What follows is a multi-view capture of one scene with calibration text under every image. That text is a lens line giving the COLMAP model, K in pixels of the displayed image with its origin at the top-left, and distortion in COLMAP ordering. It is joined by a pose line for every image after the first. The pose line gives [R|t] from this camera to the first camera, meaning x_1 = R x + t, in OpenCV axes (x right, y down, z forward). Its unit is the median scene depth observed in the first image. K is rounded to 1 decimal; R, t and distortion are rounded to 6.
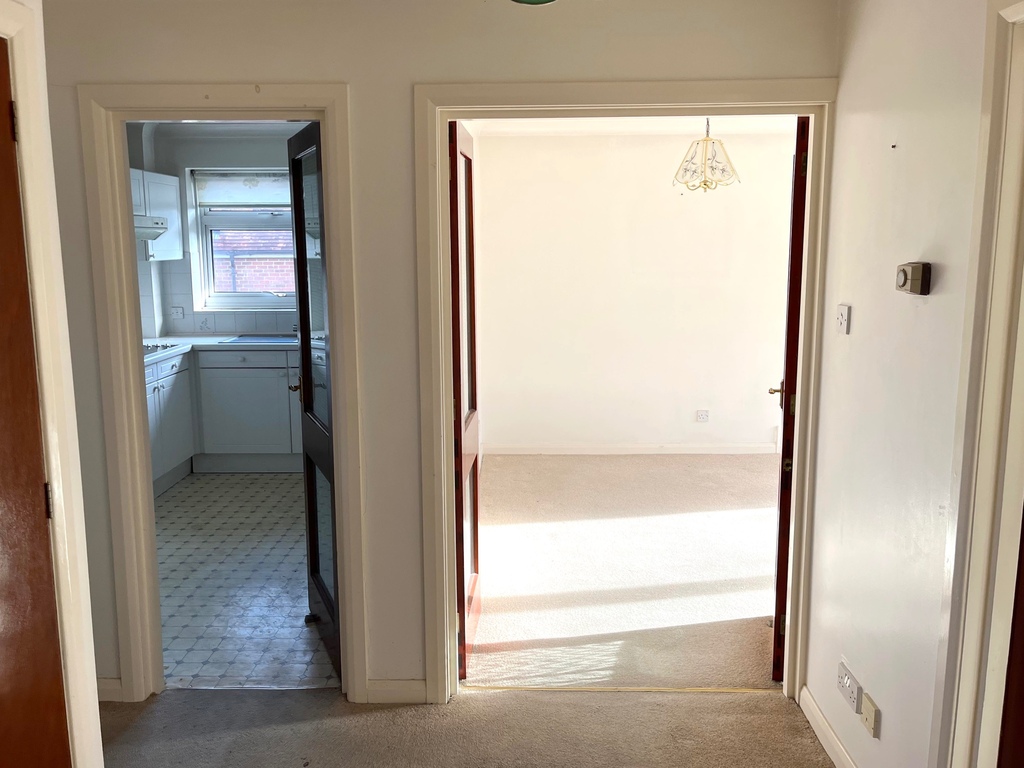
lens RADIAL K [[888.4, 0, 512.0], [0, 888.4, 384.0], [0, 0, 1]] dist [0.003325, 0.002184]
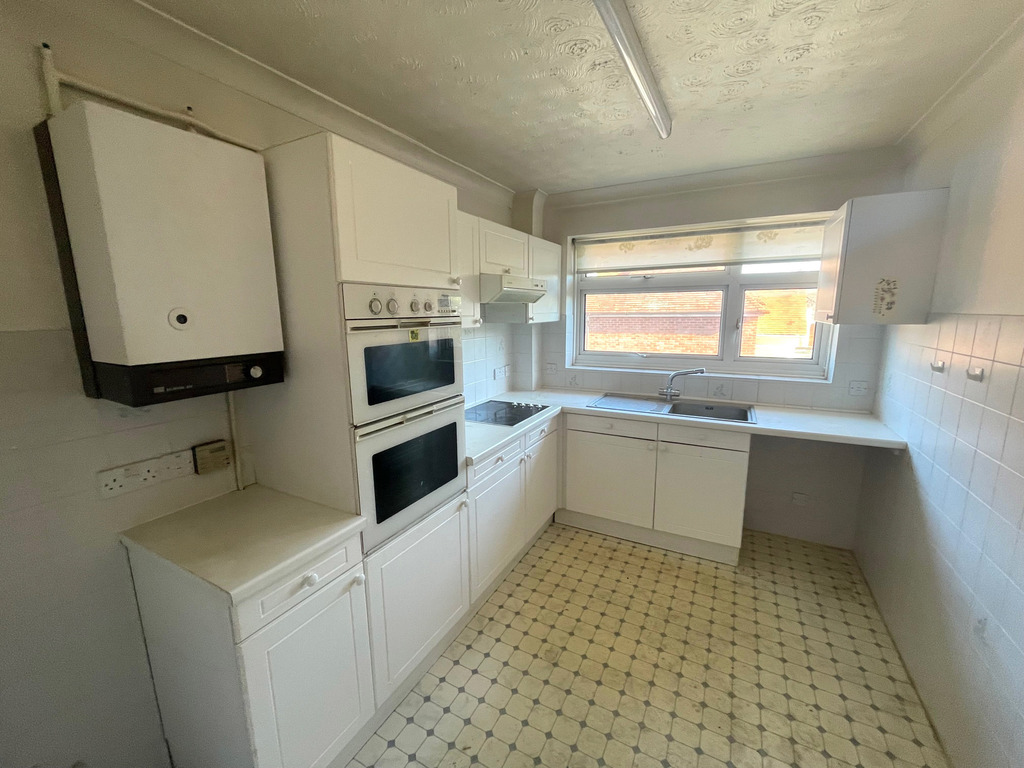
lens RADIAL K [[405.8, 0, 512.0], [0, 405.8, 384.0], [0, 0, 1]] dist [-0.000521, -0.000214]
pose [[0.892144, 0.080682, -0.444488, -0.202548], [-0.065007, 0.996610, 0.050423, -0.087683], [0.447049, -0.016089, 0.894365, 0.548803]]
